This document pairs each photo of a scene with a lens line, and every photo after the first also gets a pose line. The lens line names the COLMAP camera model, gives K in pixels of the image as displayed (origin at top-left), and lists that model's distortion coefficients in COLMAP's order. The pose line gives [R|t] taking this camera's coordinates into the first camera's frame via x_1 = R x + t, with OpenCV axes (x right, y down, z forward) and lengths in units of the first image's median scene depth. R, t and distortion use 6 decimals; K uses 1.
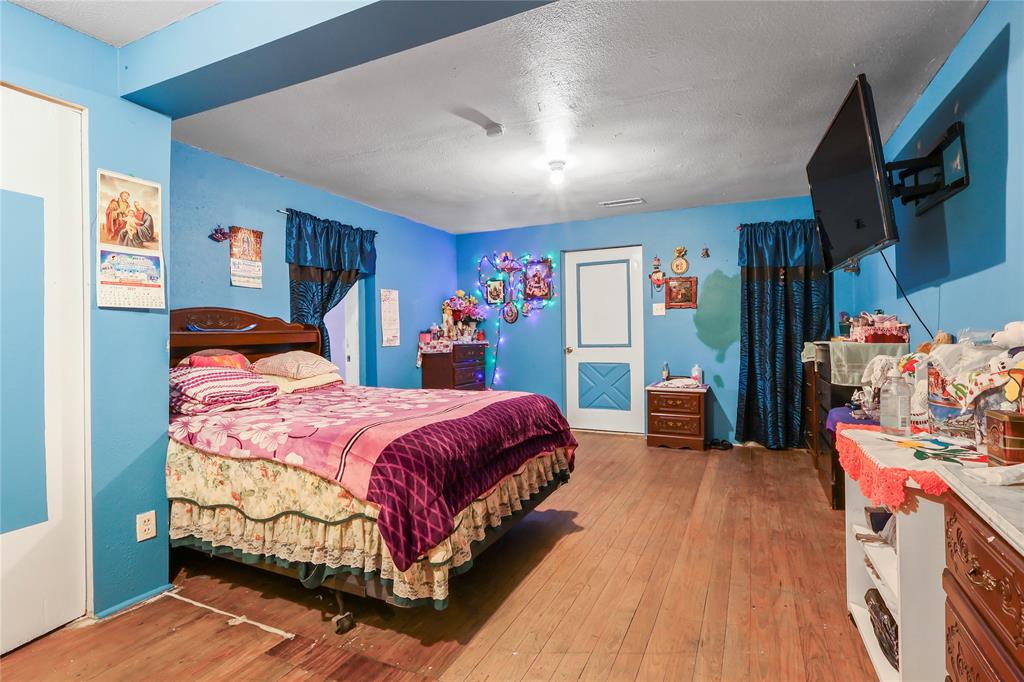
lens RADIAL K [[485.1, 0, 509.5], [0, 485.1, 338.4], [0, 0, 1]] dist [0.000566, 0.000100]
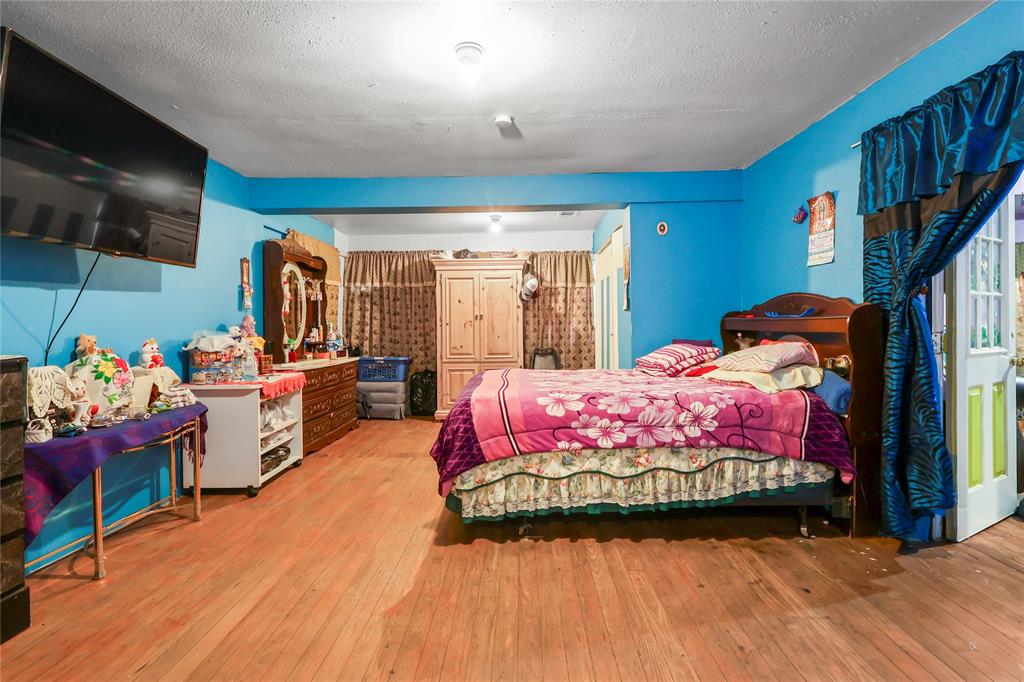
lens RADIAL K [[485.1, 0, 509.5], [0, 485.1, 338.4], [0, 0, 1]] dist [0.000566, 0.000100]
pose [[-0.905498, 0.029366, -0.423334, 0.324178], [0.020703, 0.999472, 0.025050, -0.009903], [0.423846, 0.013918, -0.905628, 1.590962]]
